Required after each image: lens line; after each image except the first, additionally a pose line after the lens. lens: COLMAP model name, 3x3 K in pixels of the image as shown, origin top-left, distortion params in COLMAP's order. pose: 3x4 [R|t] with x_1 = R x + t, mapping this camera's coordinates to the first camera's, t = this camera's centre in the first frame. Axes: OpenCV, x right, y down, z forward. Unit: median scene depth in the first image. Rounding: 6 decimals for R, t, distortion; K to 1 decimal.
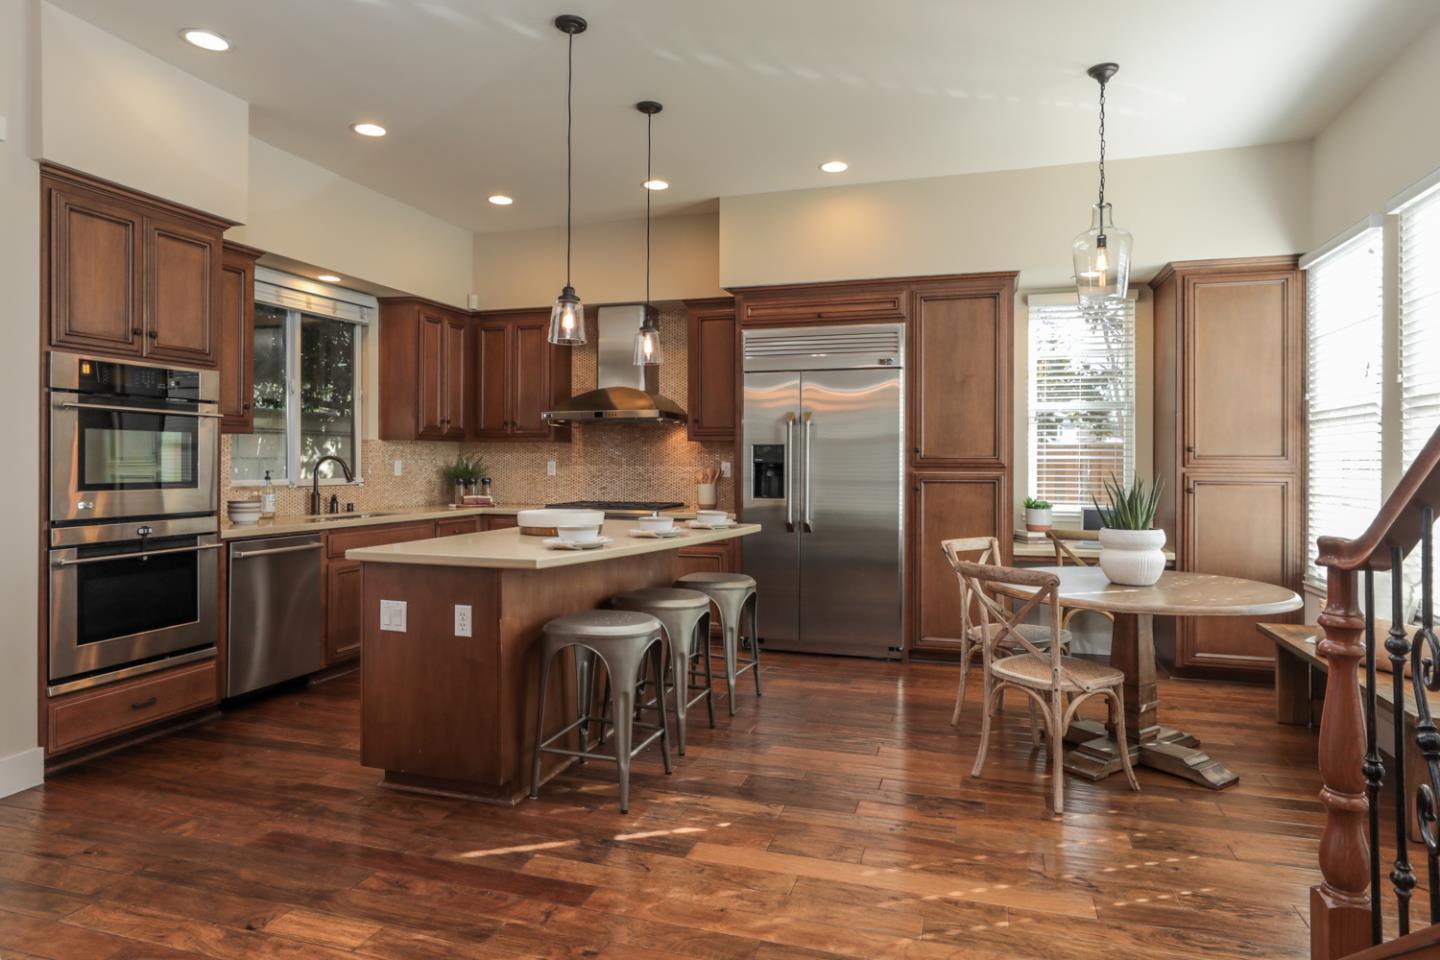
lens RADIAL K [[815.0, 0, 725.6], [0, 815.0, 458.7], [0, 0, 1]] dist [-0.030936, 0.018537]
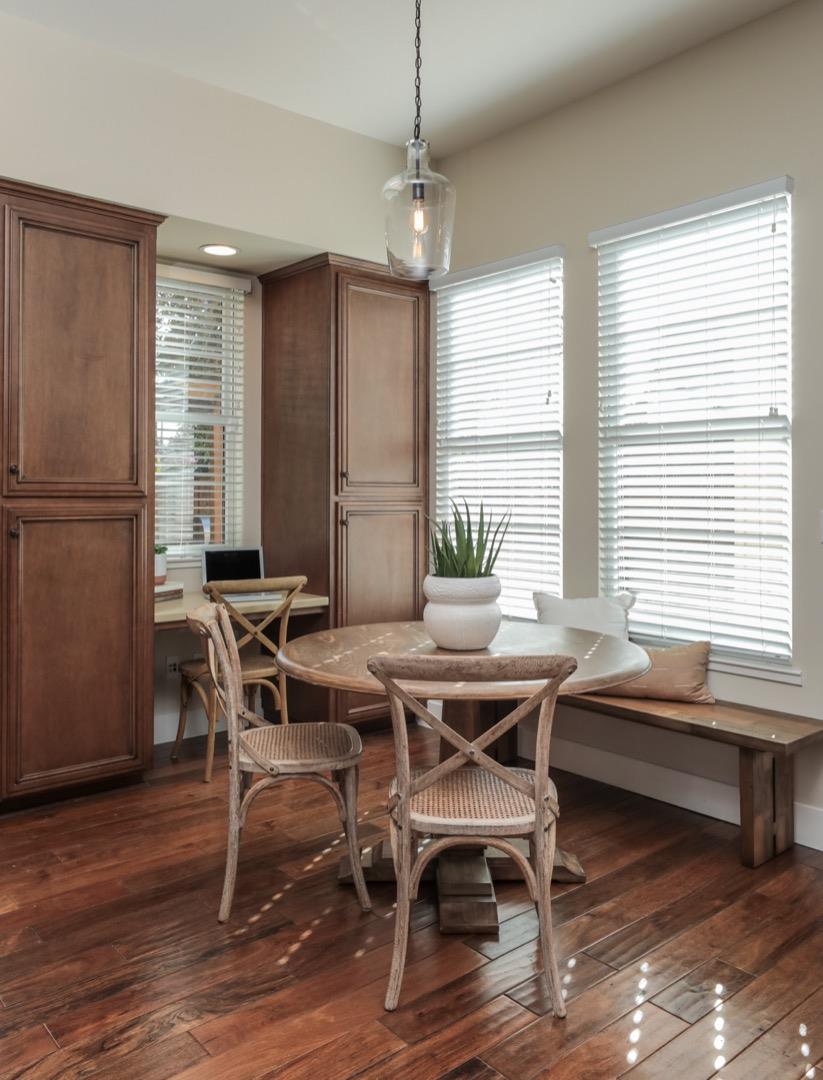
lens RADIAL K [[852.1, 0, 410.7], [0, 852.1, 489.9], [0, 0, 1]] dist [0.005073, 0.002240]
pose [[0.538675, 0.002690, 0.842509, -0.150826], [-0.002931, 0.999995, -0.001319, 0.005482], [-0.842508, -0.001759, 0.538680, 0.446012]]
